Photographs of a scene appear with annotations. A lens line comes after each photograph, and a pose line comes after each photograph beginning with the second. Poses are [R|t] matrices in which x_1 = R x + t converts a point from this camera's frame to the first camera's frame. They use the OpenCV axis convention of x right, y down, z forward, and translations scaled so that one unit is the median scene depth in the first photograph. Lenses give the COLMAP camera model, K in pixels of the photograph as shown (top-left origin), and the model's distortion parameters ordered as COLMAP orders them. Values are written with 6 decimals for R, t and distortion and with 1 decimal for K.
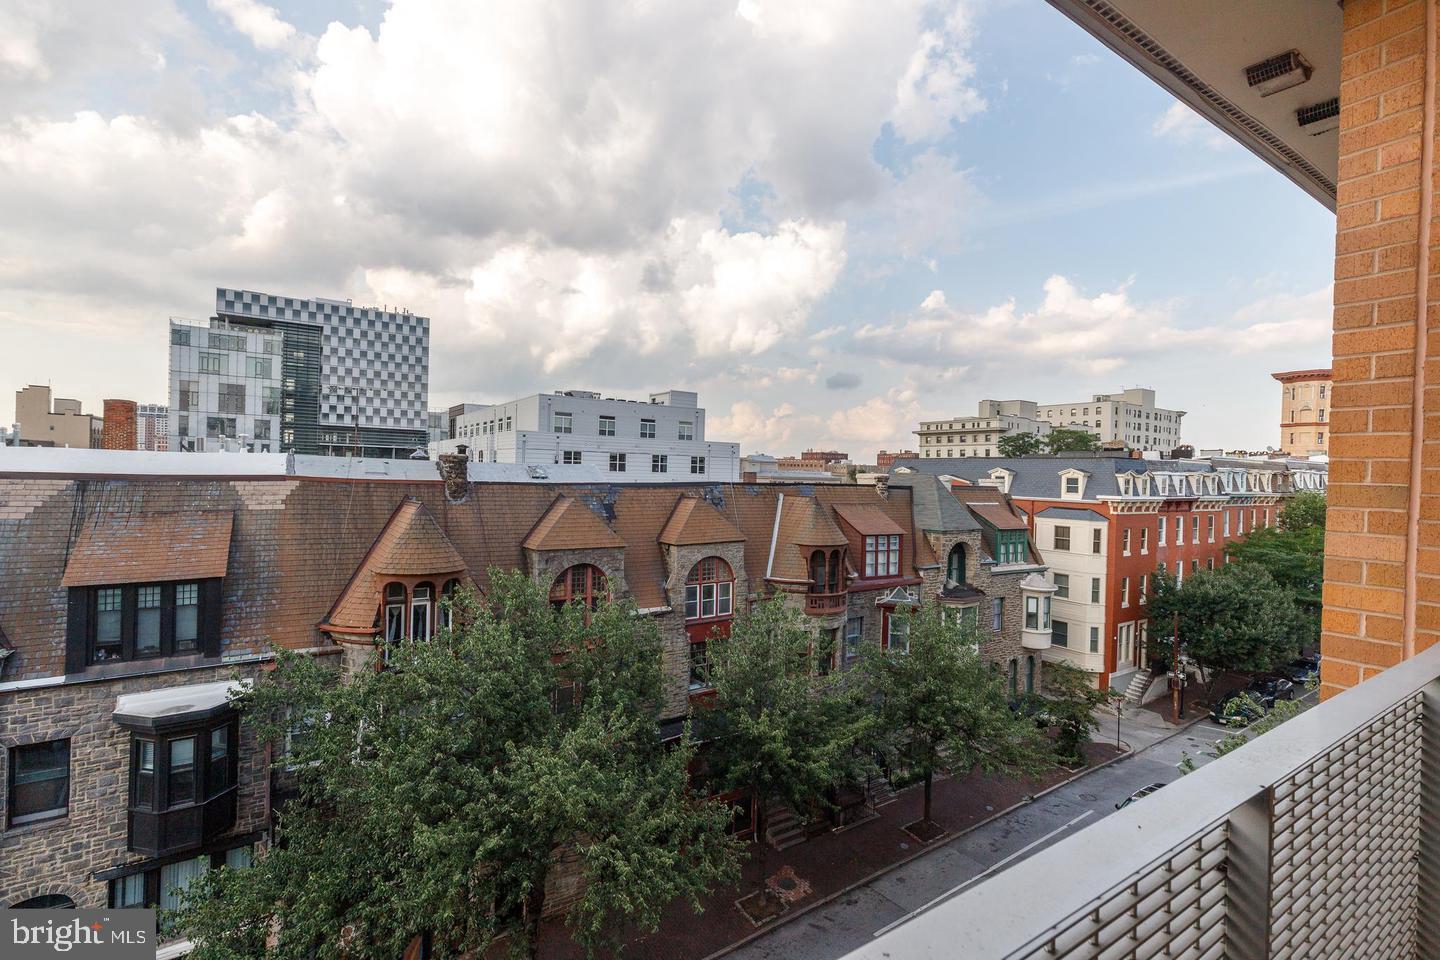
lens RADIAL K [[646.0, 0, 726.1], [0, 646.0, 473.9], [0, 0, 1]] dist [0.003010, 0.000431]
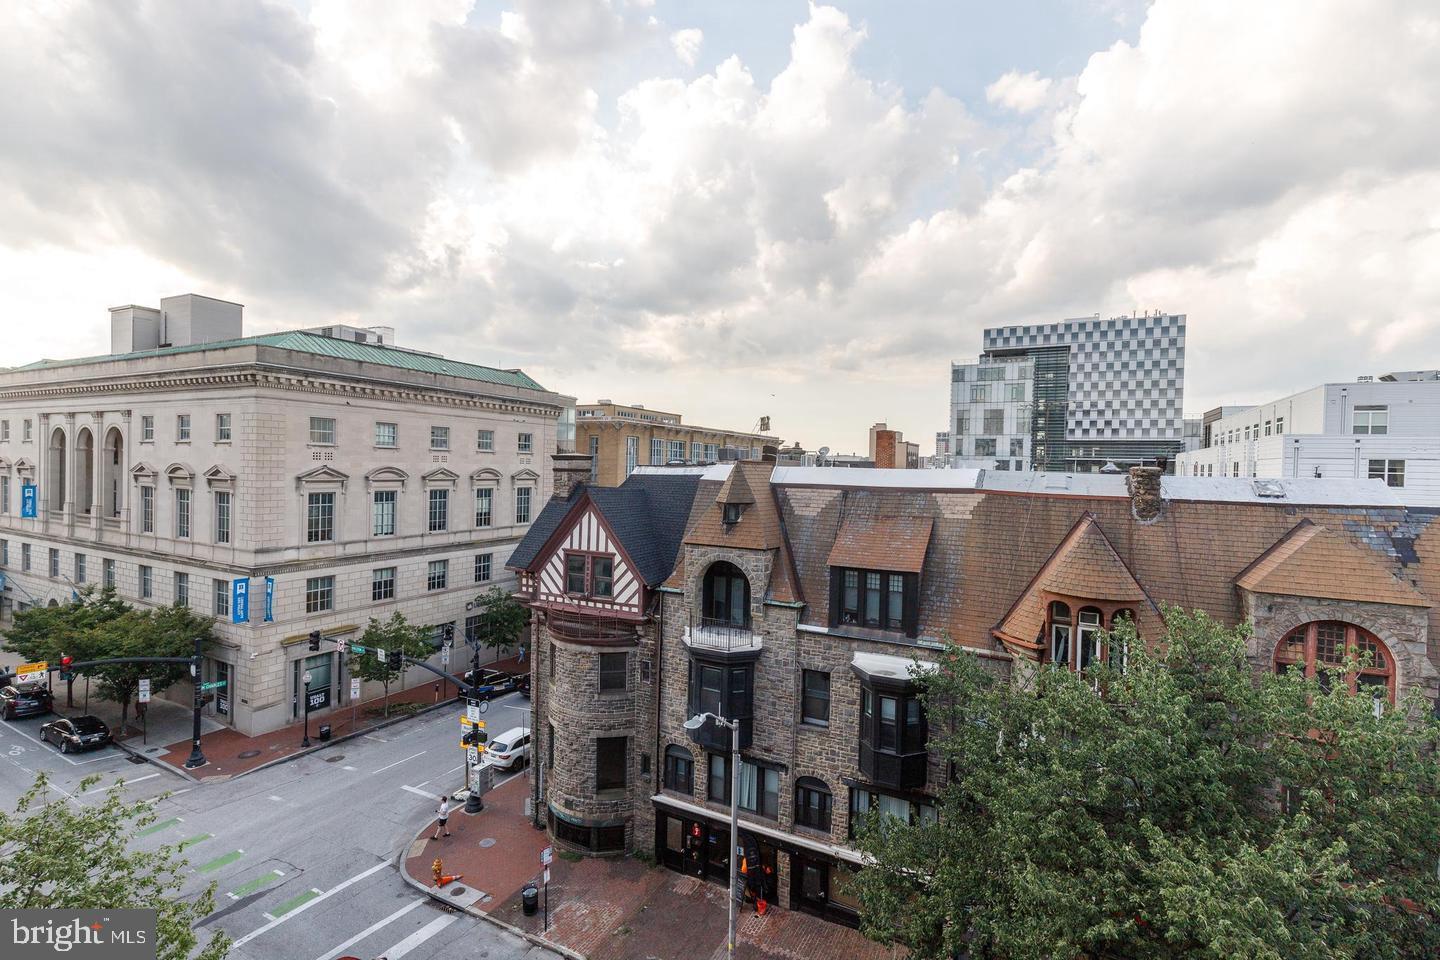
lens RADIAL K [[646.0, 0, 726.1], [0, 646.0, 473.9], [0, 0, 1]] dist [0.003010, 0.000431]
pose [[0.481854, -0.006123, -0.876230, 0.084308], [-0.012566, 0.999824, -0.013896, -0.002414], [0.876161, 0.017707, 0.481693, 0.088939]]
